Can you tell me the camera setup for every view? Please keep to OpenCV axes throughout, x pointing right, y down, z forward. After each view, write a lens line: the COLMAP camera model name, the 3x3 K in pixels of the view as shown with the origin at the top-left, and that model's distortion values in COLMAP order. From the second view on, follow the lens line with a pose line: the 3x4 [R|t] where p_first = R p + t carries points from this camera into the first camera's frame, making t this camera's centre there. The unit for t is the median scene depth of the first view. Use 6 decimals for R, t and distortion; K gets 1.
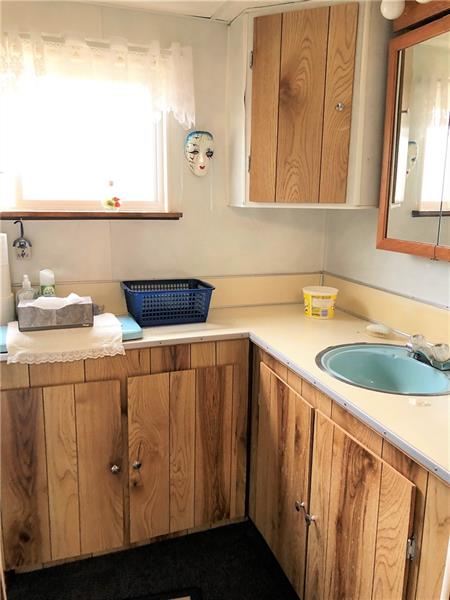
lens RADIAL K [[487.1, 0, 228.6], [0, 487.1, 298.5], [0, 0, 1]] dist [0.003431, -0.000491]
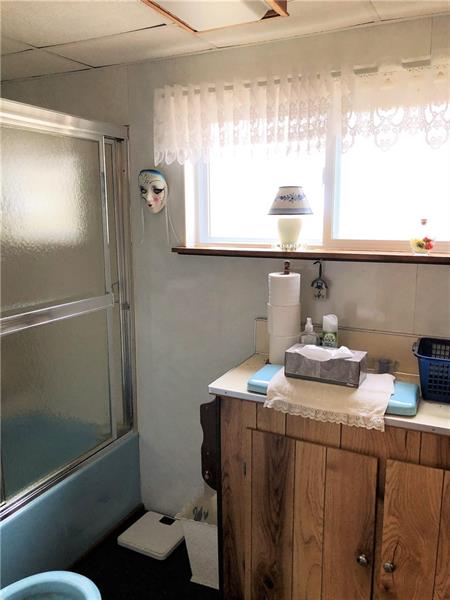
lens RADIAL K [[487.1, 0, 228.6], [0, 487.1, 298.5], [0, 0, 1]] dist [0.003431, -0.000491]
pose [[0.689878, 0.108269, -0.715784, 0.168321], [-0.137450, 0.990357, 0.017325, -0.084035], [0.710758, 0.086432, 0.698107, 0.208814]]
